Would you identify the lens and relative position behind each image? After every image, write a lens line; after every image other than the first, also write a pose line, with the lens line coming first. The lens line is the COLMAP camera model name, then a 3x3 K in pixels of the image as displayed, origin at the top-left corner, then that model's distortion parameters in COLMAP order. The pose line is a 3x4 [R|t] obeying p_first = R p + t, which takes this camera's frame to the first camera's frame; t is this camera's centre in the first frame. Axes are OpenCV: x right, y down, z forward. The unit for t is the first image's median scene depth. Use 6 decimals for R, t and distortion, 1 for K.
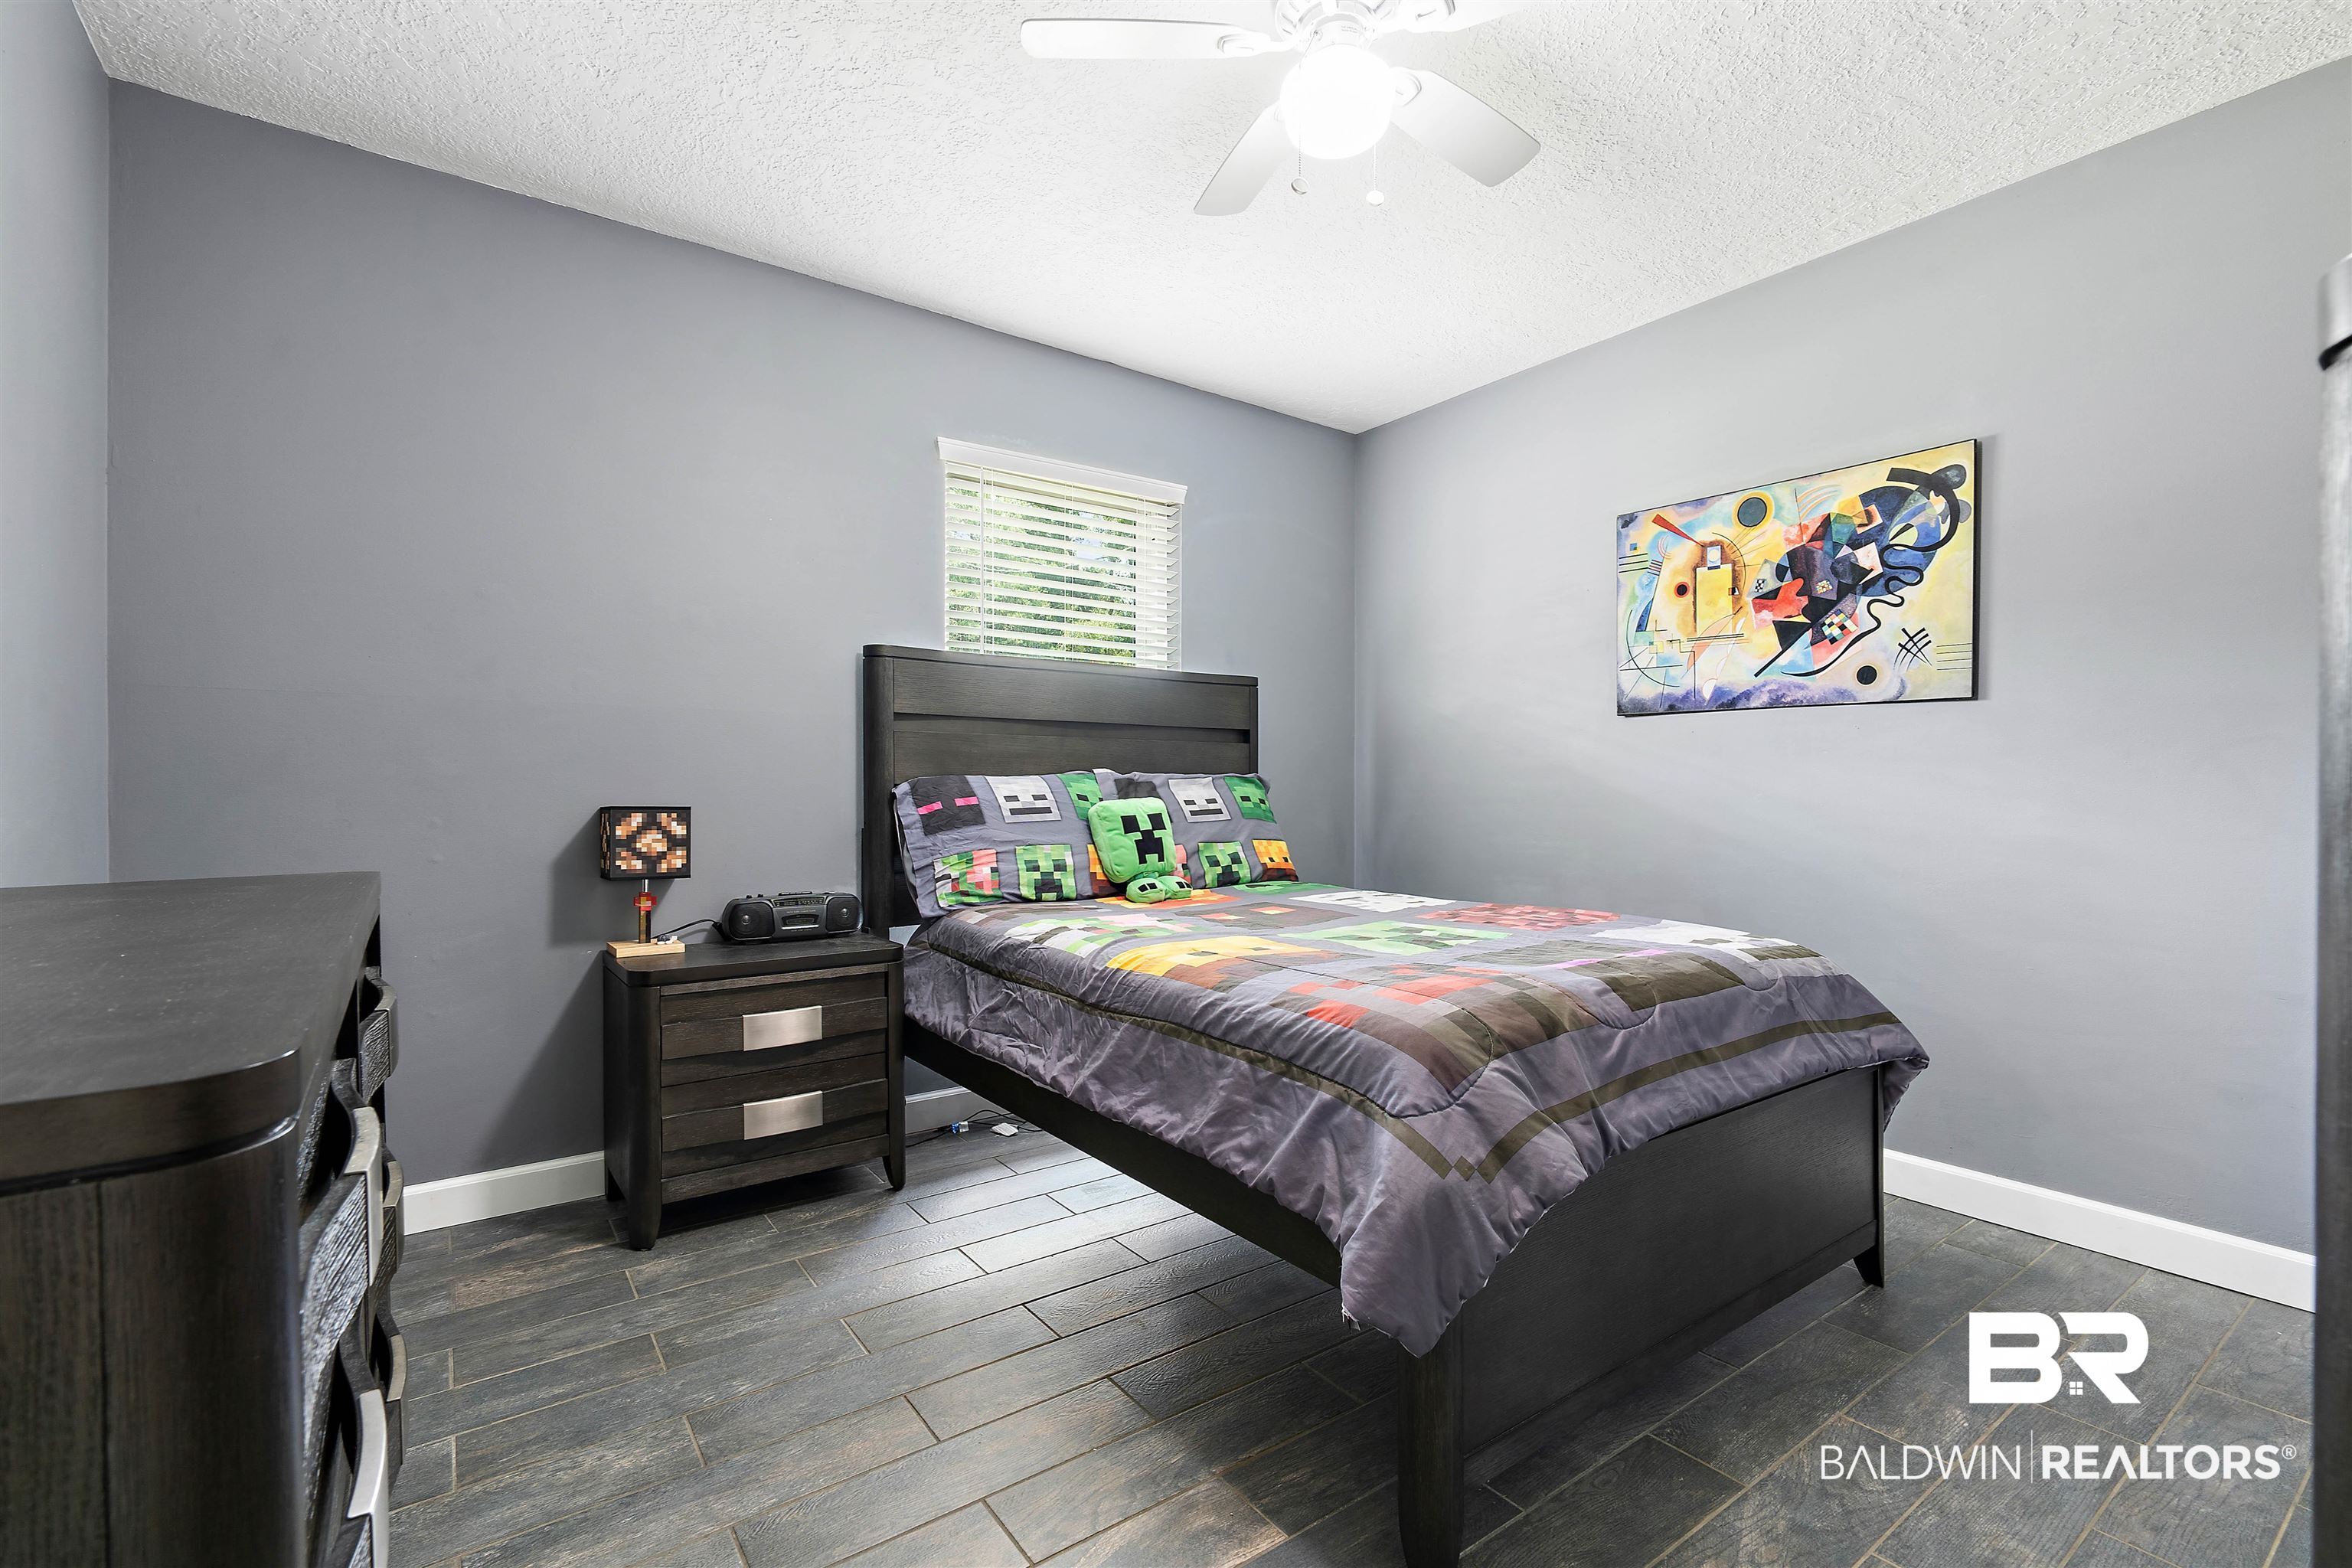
lens RADIAL K [[1032.6, 0, 1182.8], [0, 1032.6, 797.5], [0, 0, 1]] dist [-0.004068, 0.000564]
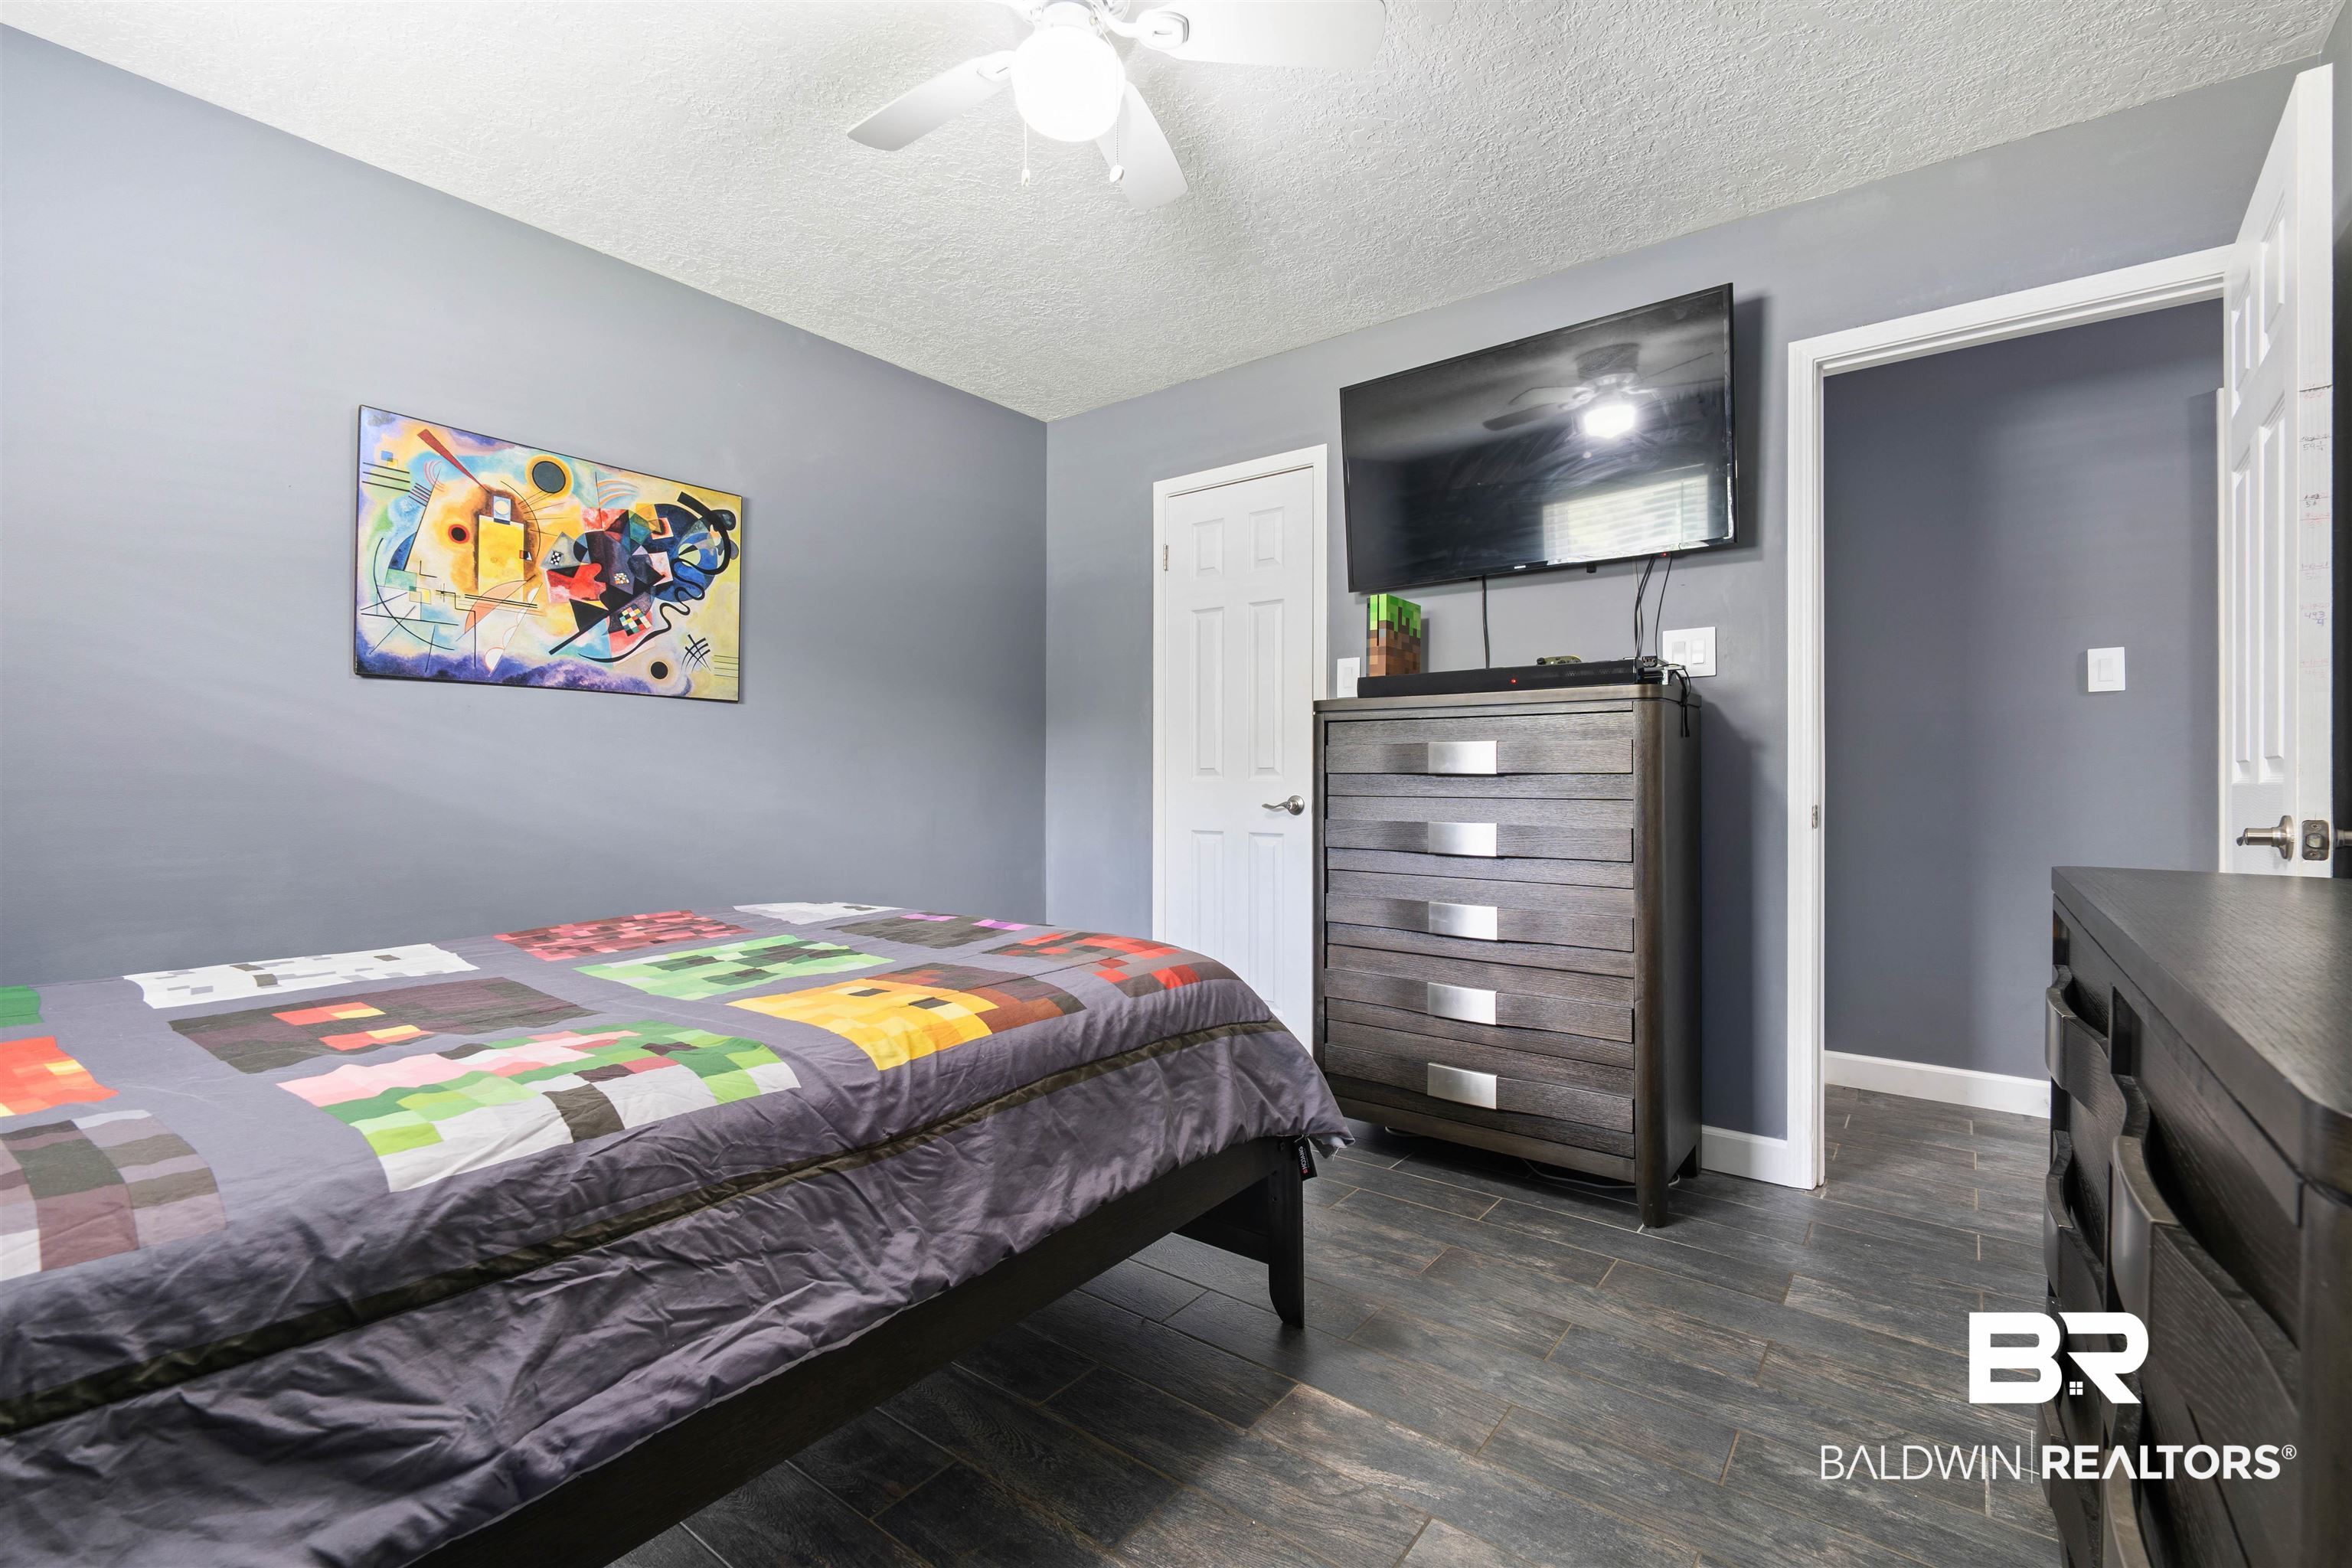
lens RADIAL K [[1032.6, 0, 1183.0], [0, 1032.6, 768.8], [0, 0, 1]] dist [-0.004068, 0.000564]
pose [[-0.288544, 0.003616, 0.957460, -0.531169], [0.005561, 0.999982, -0.002100, -0.008143], [-0.957450, 0.004719, -0.288559, 0.757962]]
